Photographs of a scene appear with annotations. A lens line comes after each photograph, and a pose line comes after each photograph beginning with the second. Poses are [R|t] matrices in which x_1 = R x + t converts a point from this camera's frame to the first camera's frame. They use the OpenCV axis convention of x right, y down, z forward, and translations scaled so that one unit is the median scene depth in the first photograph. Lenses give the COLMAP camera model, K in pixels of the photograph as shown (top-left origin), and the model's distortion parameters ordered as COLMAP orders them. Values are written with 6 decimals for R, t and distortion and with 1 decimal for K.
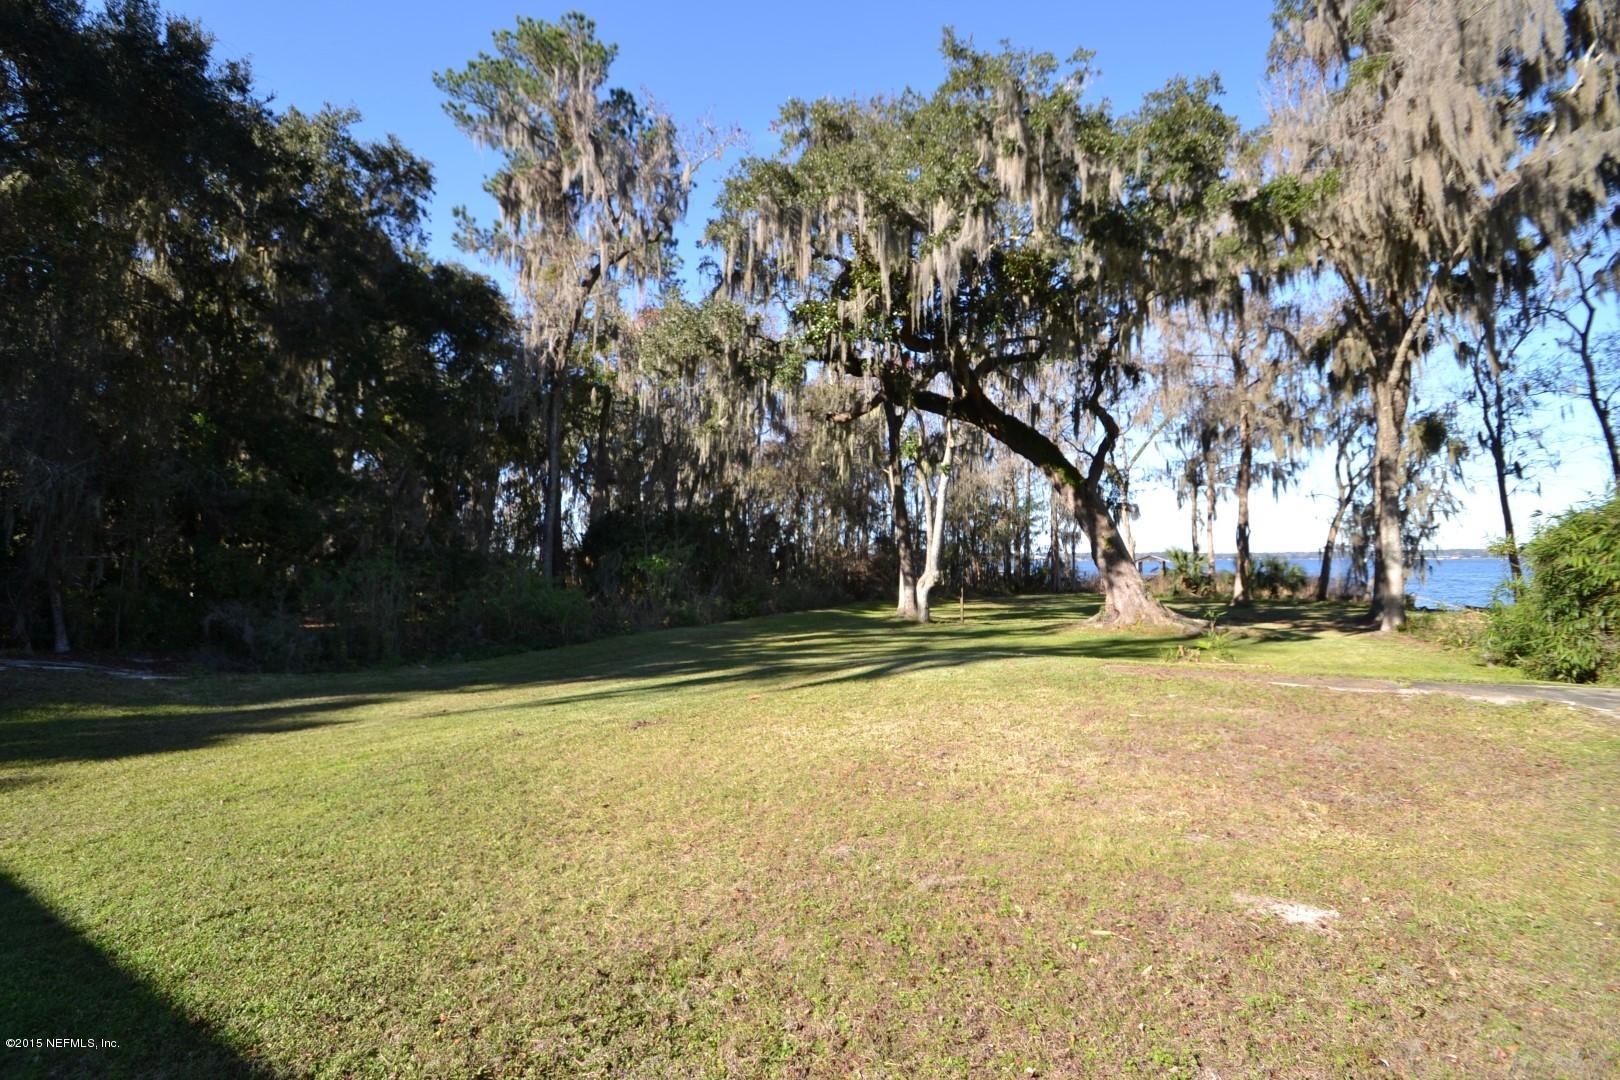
lens RADIAL K [[704.6, 0, 807.1], [0, 704.6, 553.4], [0, 0, 1]] dist [0.013182, -0.016027]
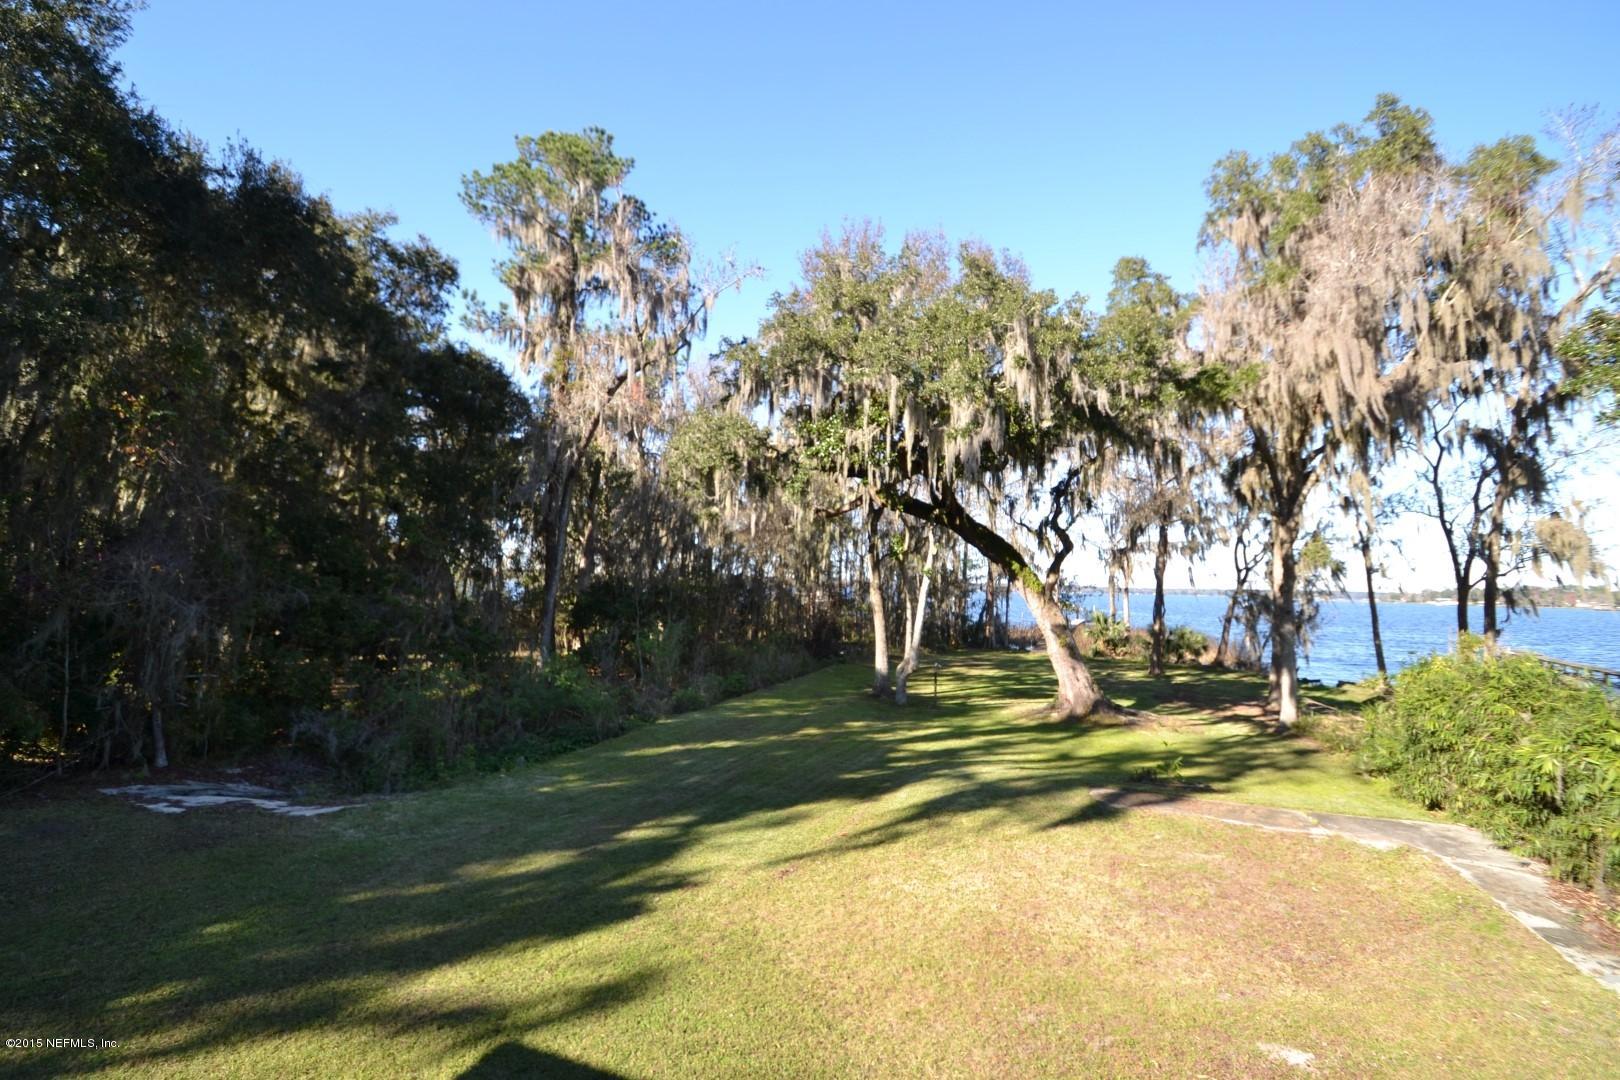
lens RADIAL K [[714.7, 0, 794.5], [0, 714.7, 548.1], [0, 0, 1]] dist [0.013782, -0.017446]
pose [[0.993227, 0.035707, 0.110564, -0.145215], [-0.033390, 0.999184, -0.022742, -0.124362], [-0.111286, 0.018897, 0.993609, -0.124638]]
